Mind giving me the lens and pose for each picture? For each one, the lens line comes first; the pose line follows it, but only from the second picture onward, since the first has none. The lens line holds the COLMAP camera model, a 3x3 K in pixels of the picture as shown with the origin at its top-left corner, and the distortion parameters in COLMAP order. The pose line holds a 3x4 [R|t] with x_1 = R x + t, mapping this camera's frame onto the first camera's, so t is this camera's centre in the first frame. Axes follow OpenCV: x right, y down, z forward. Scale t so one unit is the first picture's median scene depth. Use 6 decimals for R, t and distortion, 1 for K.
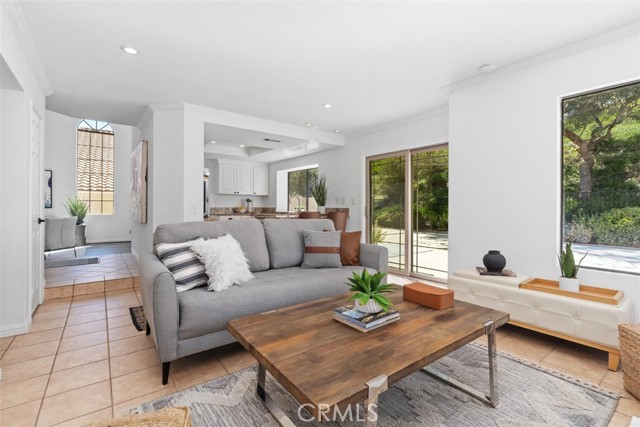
lens RADIAL K [[296.2, 0, 319.7], [0, 296.2, 209.5], [0, 0, 1]] dist [0.013769, -0.000343]
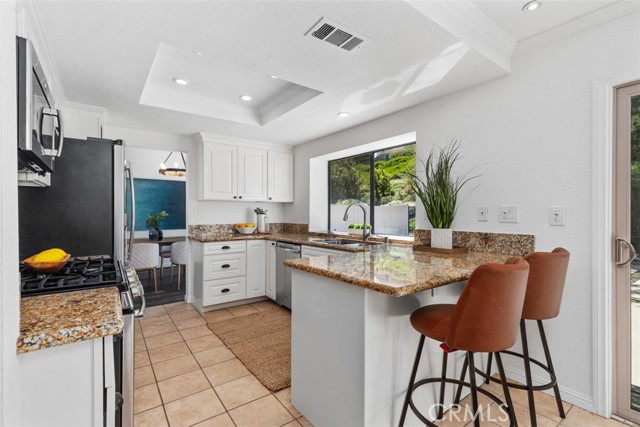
lens RADIAL K [[296.2, 0, 318.5], [0, 296.2, 217.2], [0, 0, 1]] dist [0.013769, -0.000343]
pose [[0.999717, -0.001227, -0.023776, -0.115601], [0.001320, 0.999992, 0.003873, -0.021905], [0.023771, -0.003904, 0.999710, 0.445929]]
